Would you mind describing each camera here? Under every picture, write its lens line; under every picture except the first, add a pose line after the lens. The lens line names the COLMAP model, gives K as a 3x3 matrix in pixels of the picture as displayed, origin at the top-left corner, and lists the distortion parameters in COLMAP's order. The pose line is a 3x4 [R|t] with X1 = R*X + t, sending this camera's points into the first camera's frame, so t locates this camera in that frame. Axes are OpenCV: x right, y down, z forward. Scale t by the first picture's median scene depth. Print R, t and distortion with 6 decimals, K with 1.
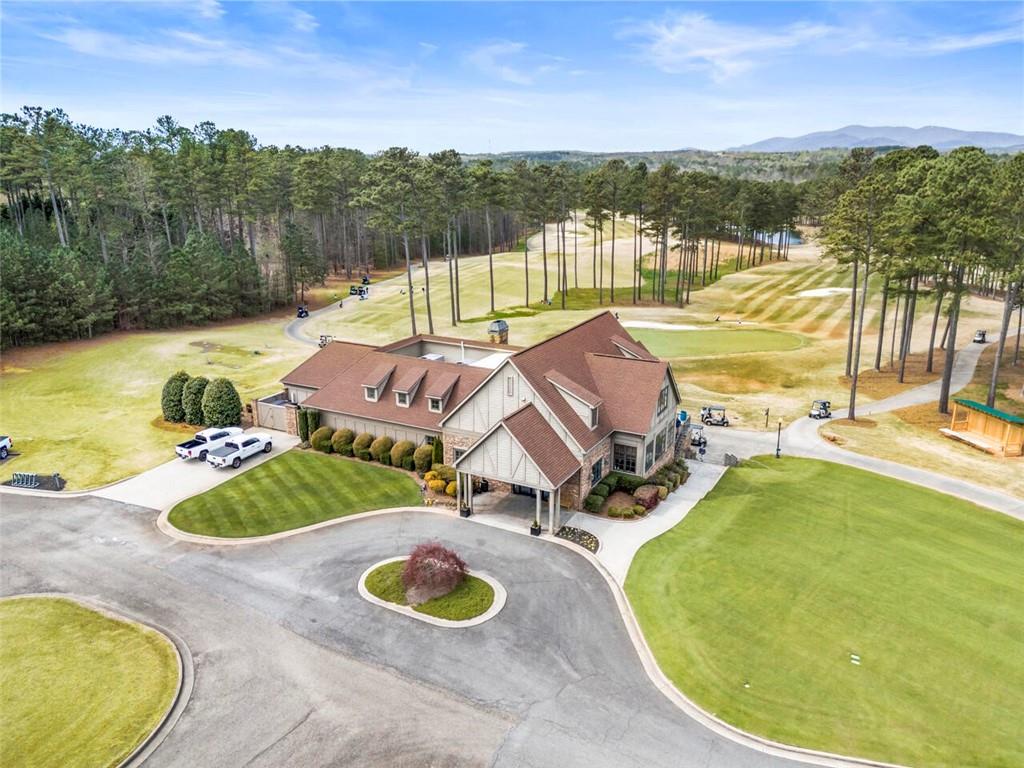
lens RADIAL K [[735.5, 0, 512.0], [0, 735.5, 384.0], [0, 0, 1]] dist [0.069509, -0.070279]
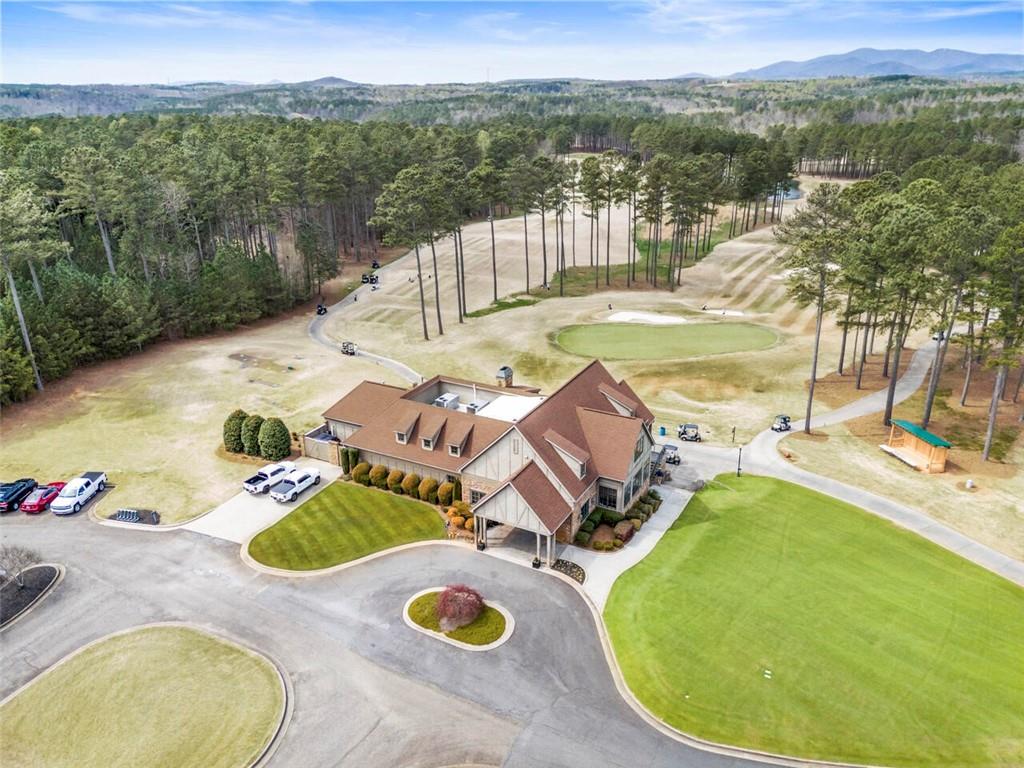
lens RADIAL K [[735.5, 0, 512.0], [0, 735.5, 384.0], [0, 0, 1]] dist [0.069509, -0.070279]
pose [[0.999987, -0.005148, -0.000276, -0.007305], [0.005152, 0.995972, 0.089518, -0.196491], [-0.000186, -0.089518, 0.995985, -0.219538]]
